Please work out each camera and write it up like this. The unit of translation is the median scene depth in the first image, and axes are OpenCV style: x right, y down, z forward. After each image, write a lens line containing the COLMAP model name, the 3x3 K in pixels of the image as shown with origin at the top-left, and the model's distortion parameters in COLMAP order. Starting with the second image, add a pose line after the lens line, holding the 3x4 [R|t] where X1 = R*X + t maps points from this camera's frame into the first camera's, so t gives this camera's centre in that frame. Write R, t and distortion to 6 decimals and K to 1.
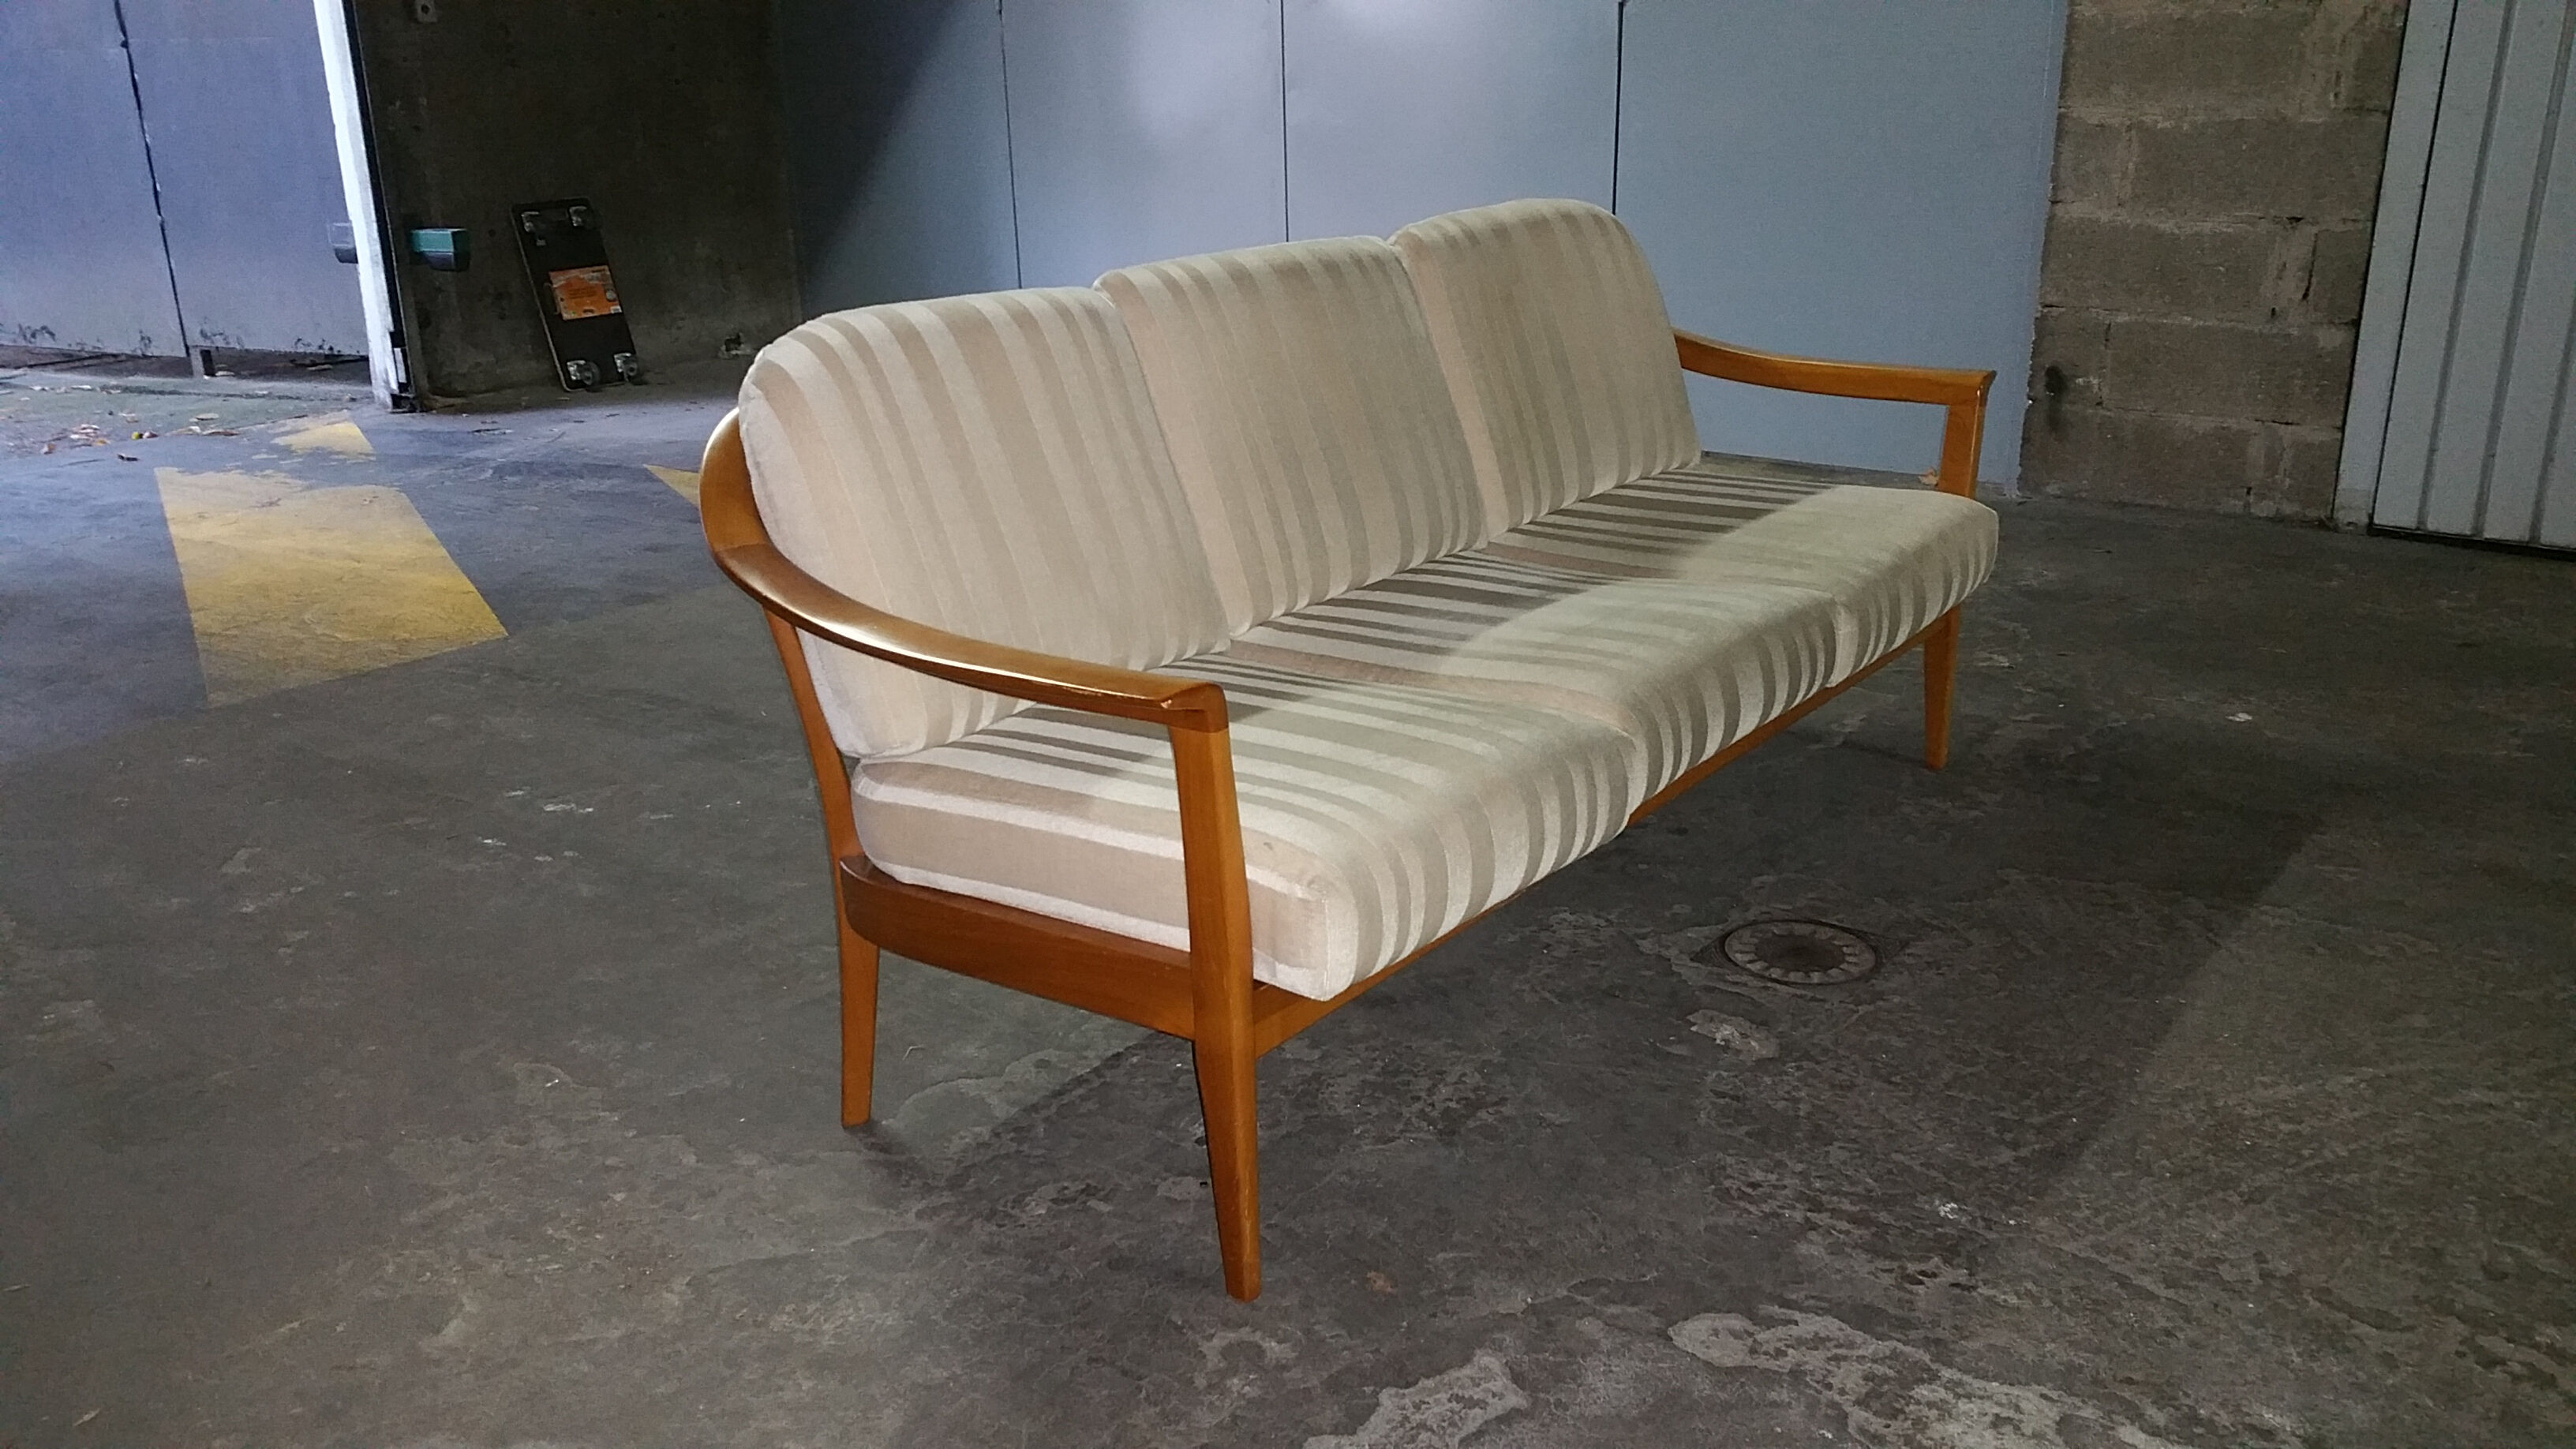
lens RADIAL K [[2210.8, 0, 1285.0], [0, 2210.8, 753.0], [0, 0, 1]] dist [0.116734, -0.263781]
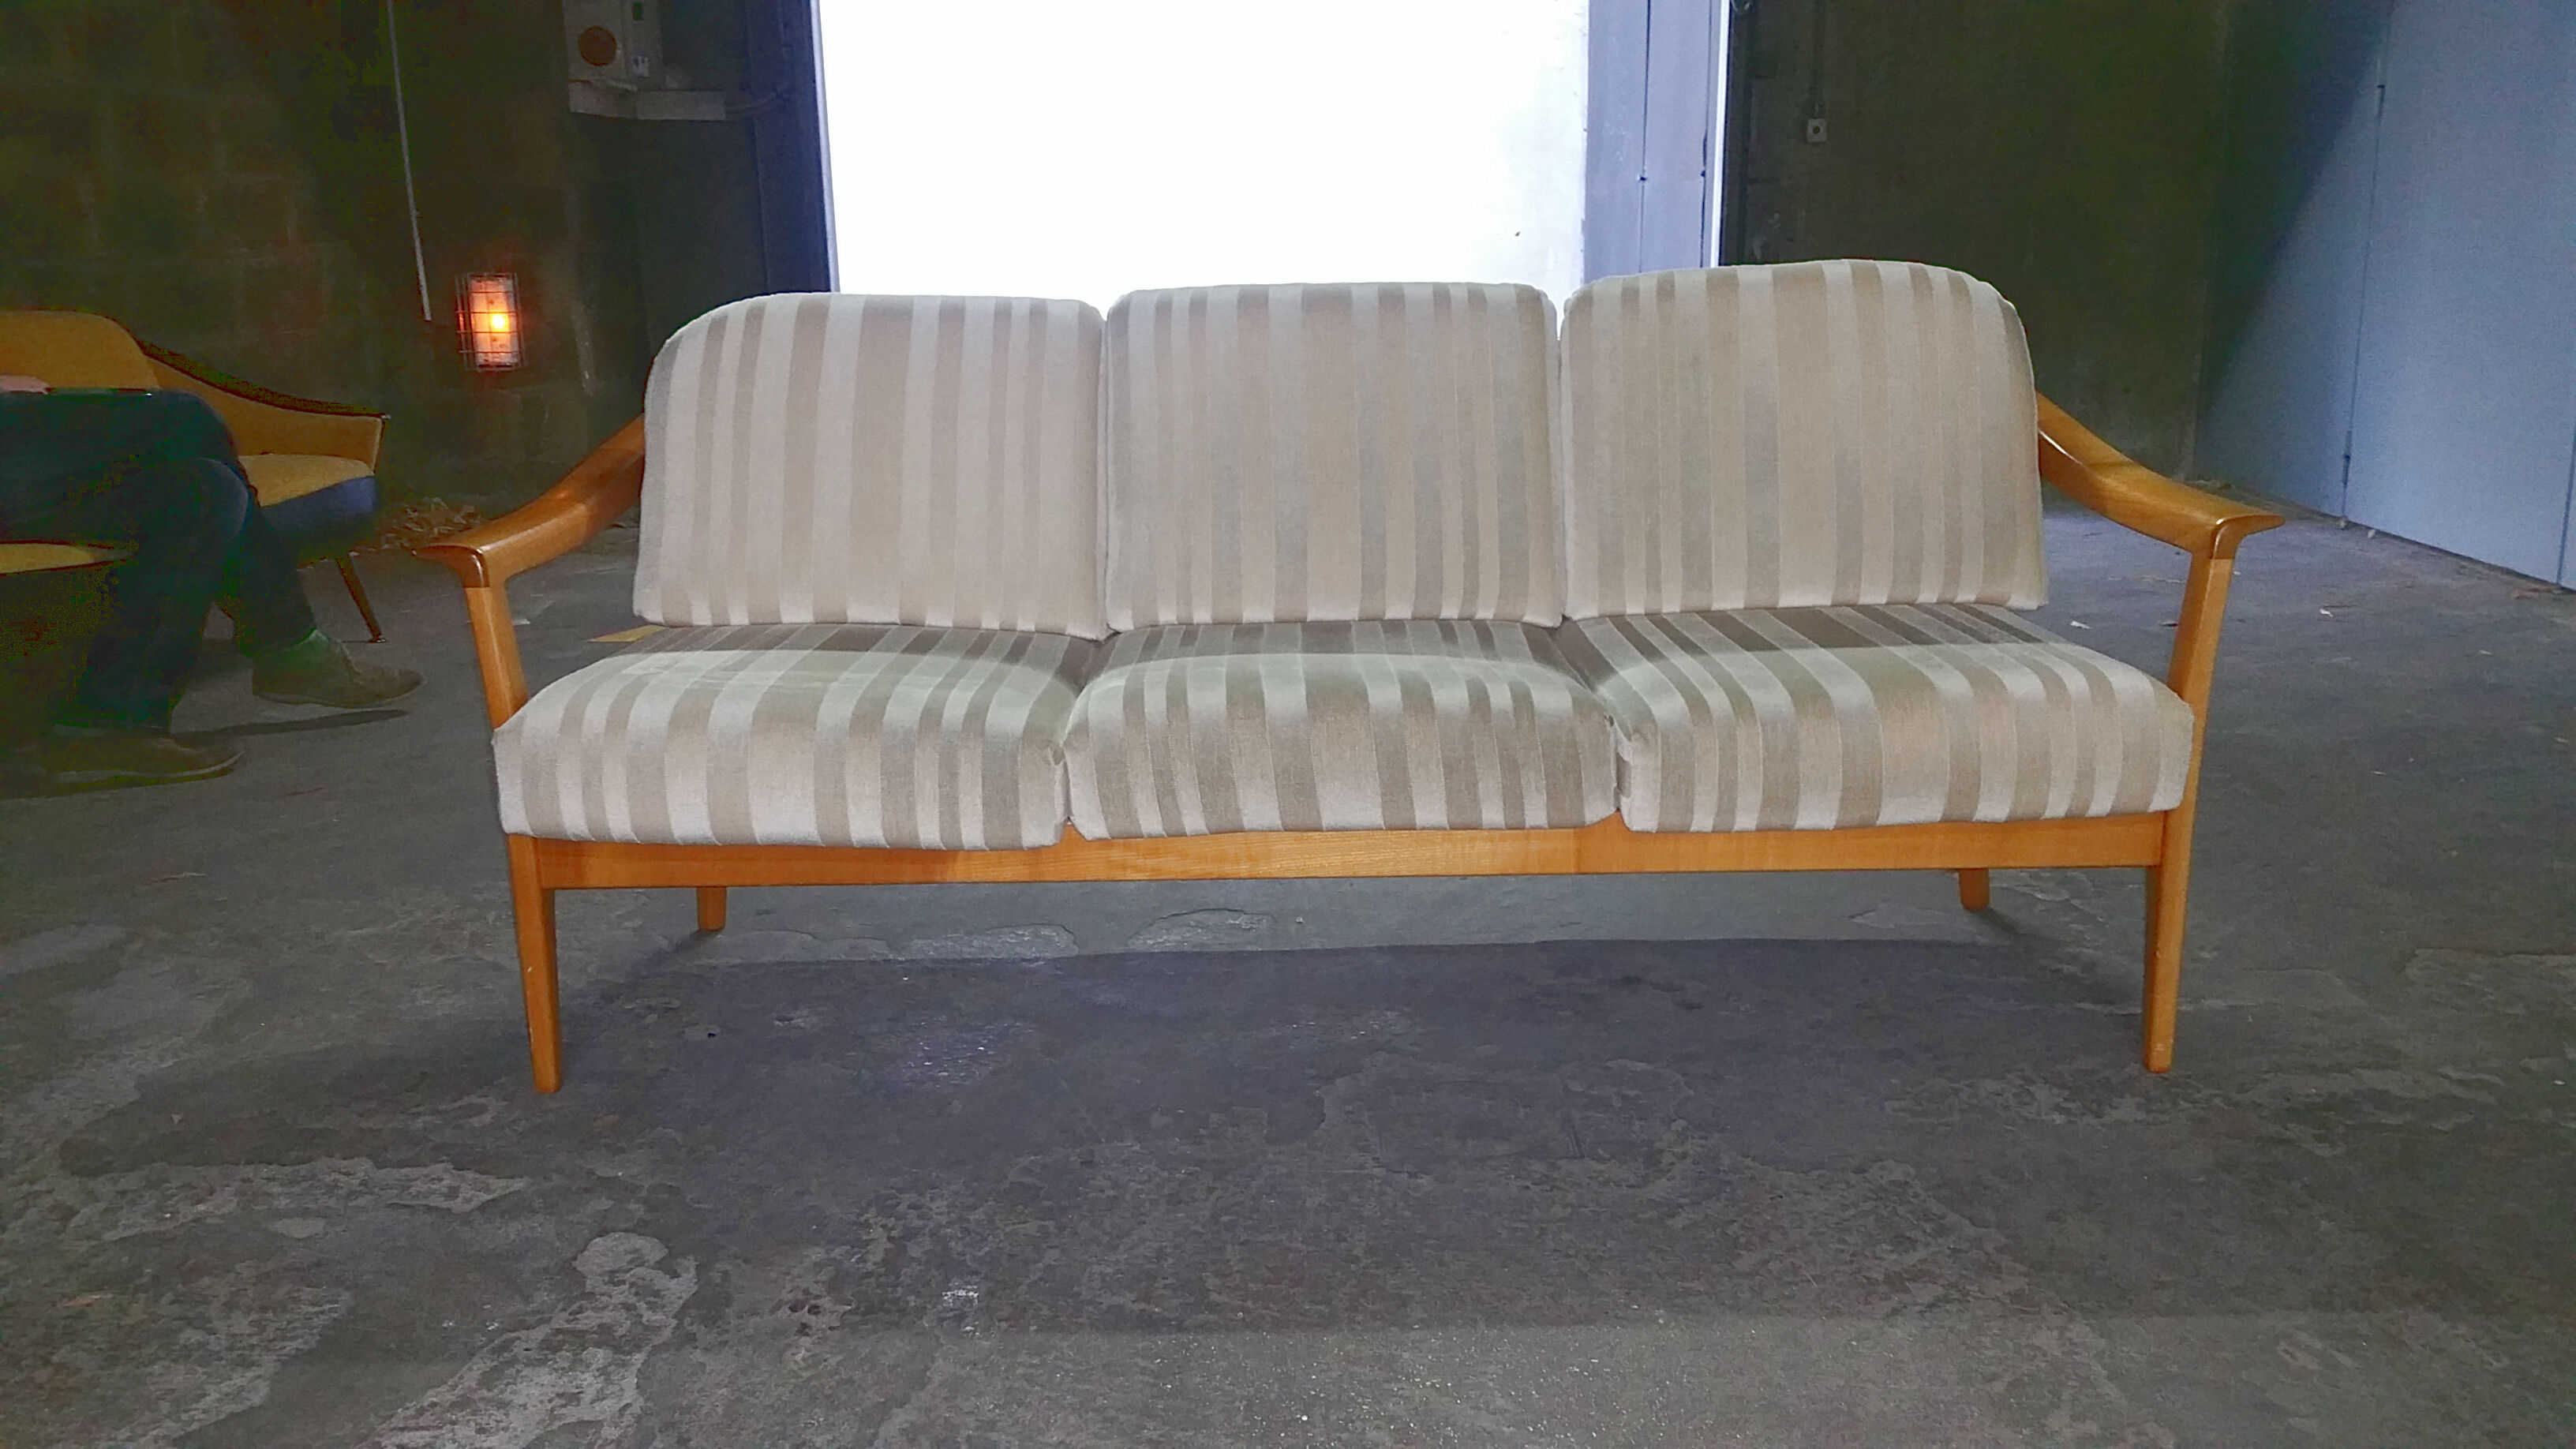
lens RADIAL K [[2200.9, 0, 1288.0], [0, 2200.9, 724.5], [0, 0, 1]] dist [0.105670, -0.243415]
pose [[0.570254, 0.193447, -0.798366, 0.990415], [-0.253914, 0.965793, 0.052650, -0.097321], [0.781242, 0.172692, 0.599866, 0.488241]]
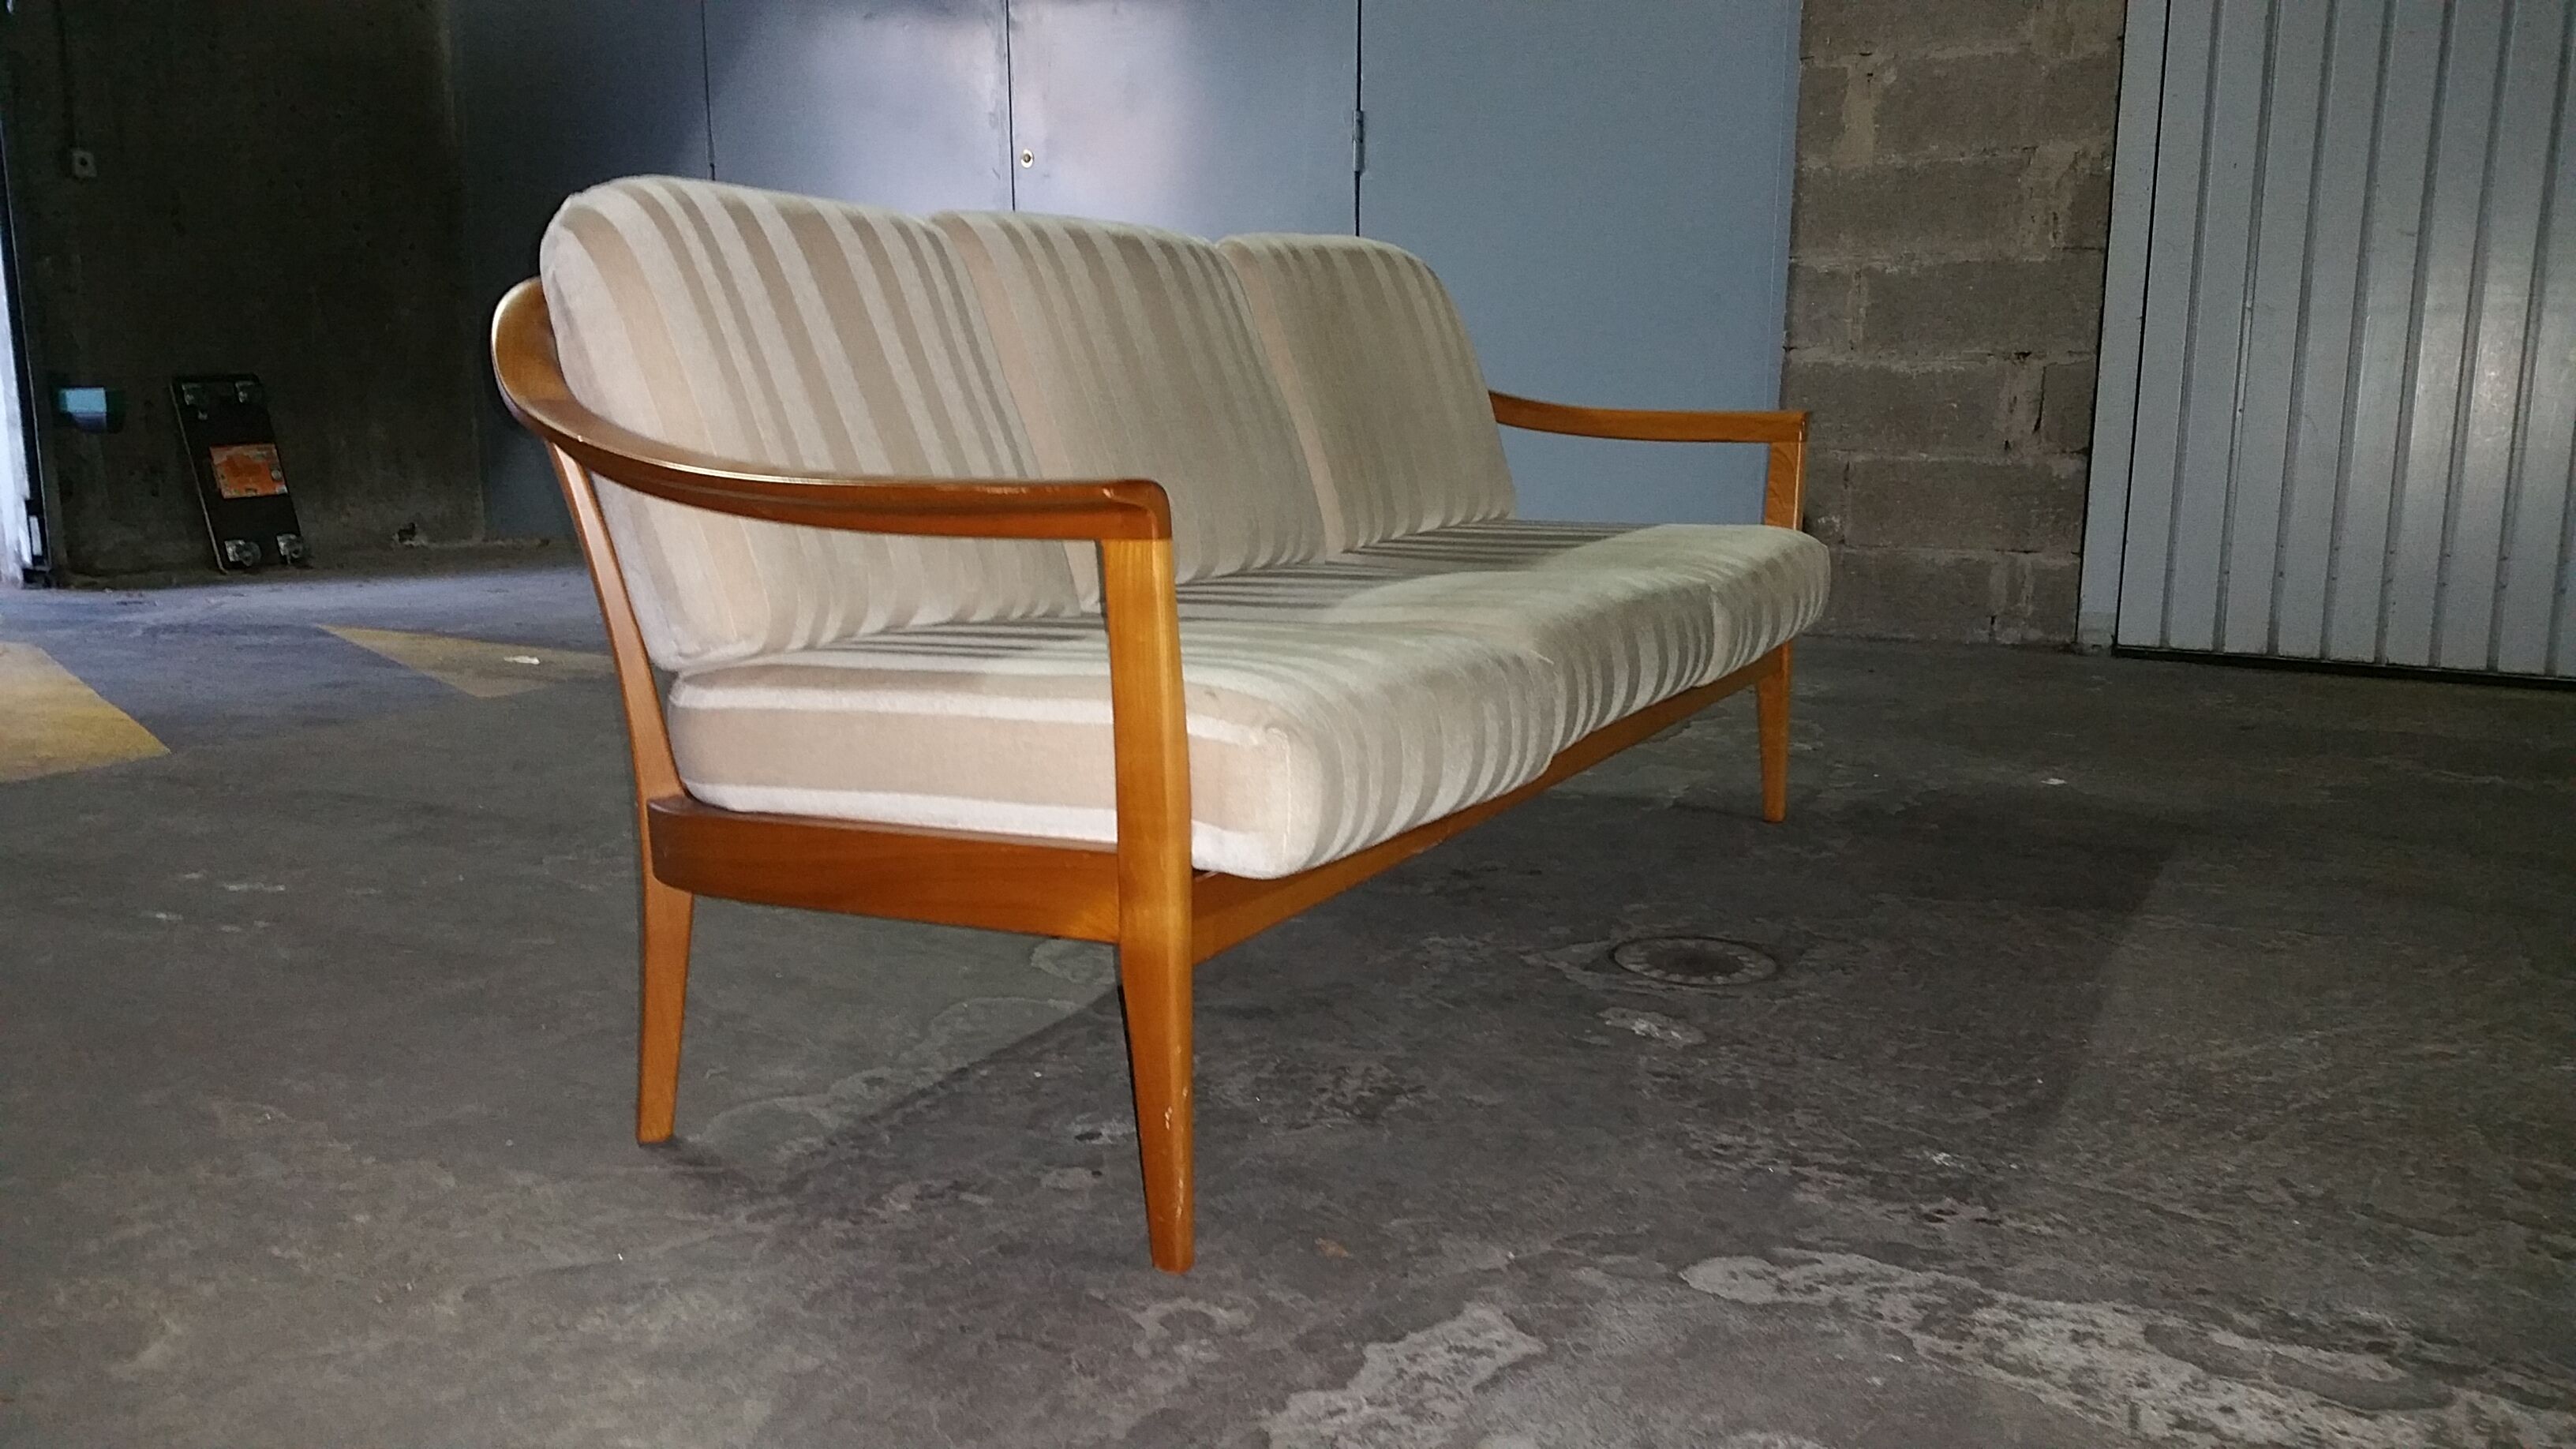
lens RADIAL K [[2200.9, 0, 1288.0], [0, 2200.9, 724.5], [0, 0, 1]] dist [0.105670, -0.243415]
pose [[0.987827, -0.007268, 0.155386, -0.090365], [0.031193, 0.987873, -0.152097, 0.150566], [-0.152396, 0.155093, 0.976075, 0.141470]]
